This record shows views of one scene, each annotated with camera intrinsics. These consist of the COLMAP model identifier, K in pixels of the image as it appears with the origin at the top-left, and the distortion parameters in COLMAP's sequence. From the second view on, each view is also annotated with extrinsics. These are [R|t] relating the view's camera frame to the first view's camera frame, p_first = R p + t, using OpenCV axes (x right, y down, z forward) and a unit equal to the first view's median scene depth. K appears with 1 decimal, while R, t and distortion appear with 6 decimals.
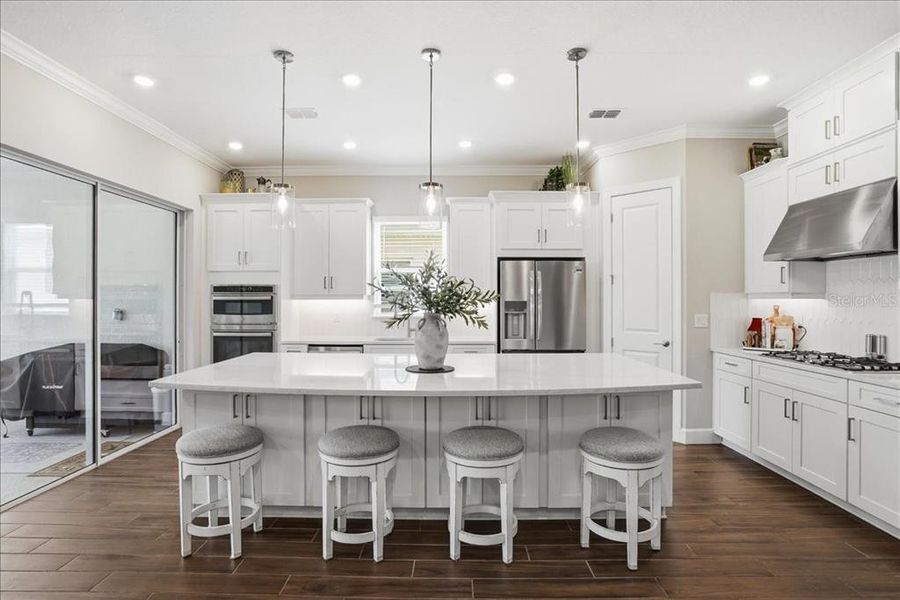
lens RADIAL K [[451.2, 0, 447.1], [0, 451.2, 297.8], [0, 0, 1]] dist [-0.037239, 0.007416]
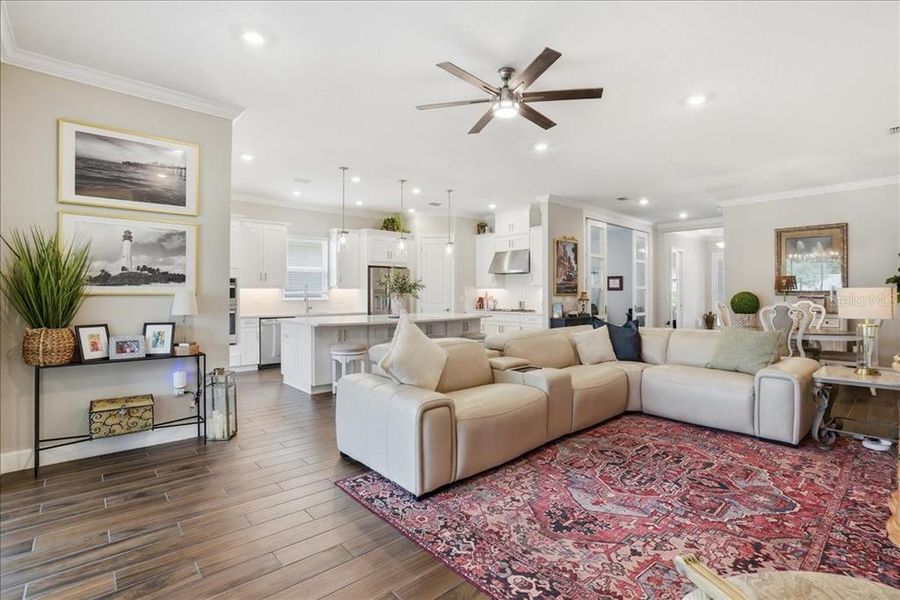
lens RADIAL K [[429.4, 0, 448.5], [0, 429.4, 294.4], [0, 0, 1]] dist [-0.046821, 0.010664]
pose [[0.737988, -0.000809, 0.674814, -0.831451], [-0.000272, 0.999999, 0.001496, 0.023457], [-0.674814, -0.001287, 0.737987, -0.492059]]
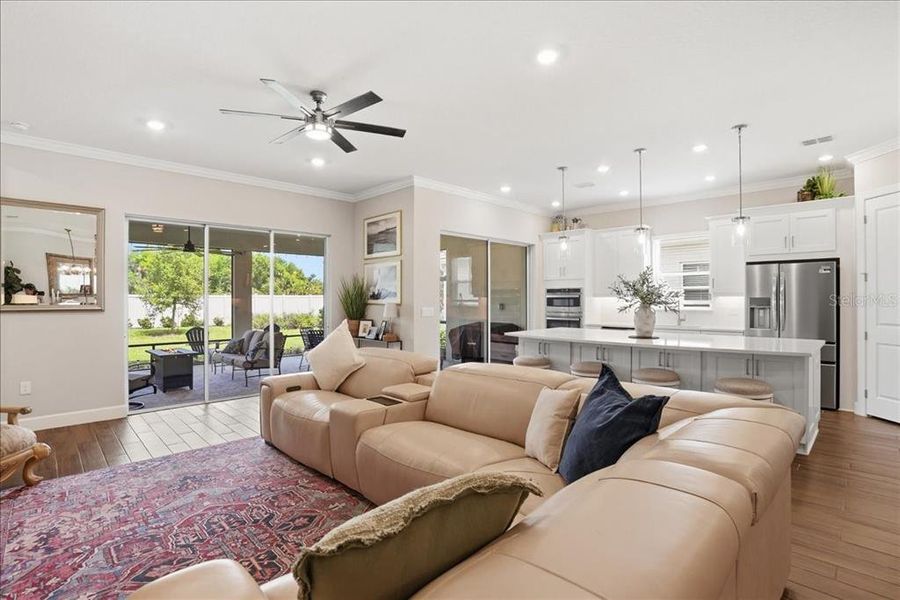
lens RADIAL K [[429.4, 0, 449.2], [0, 429.4, 301.1], [0, 0, 1]] dist [-0.046821, 0.010664]
pose [[0.708155, 0.002542, -0.706053, 0.356248], [0.002806, 0.999975, 0.006415, 0.006980], [0.706052, -0.006524, 0.708130, -0.396797]]
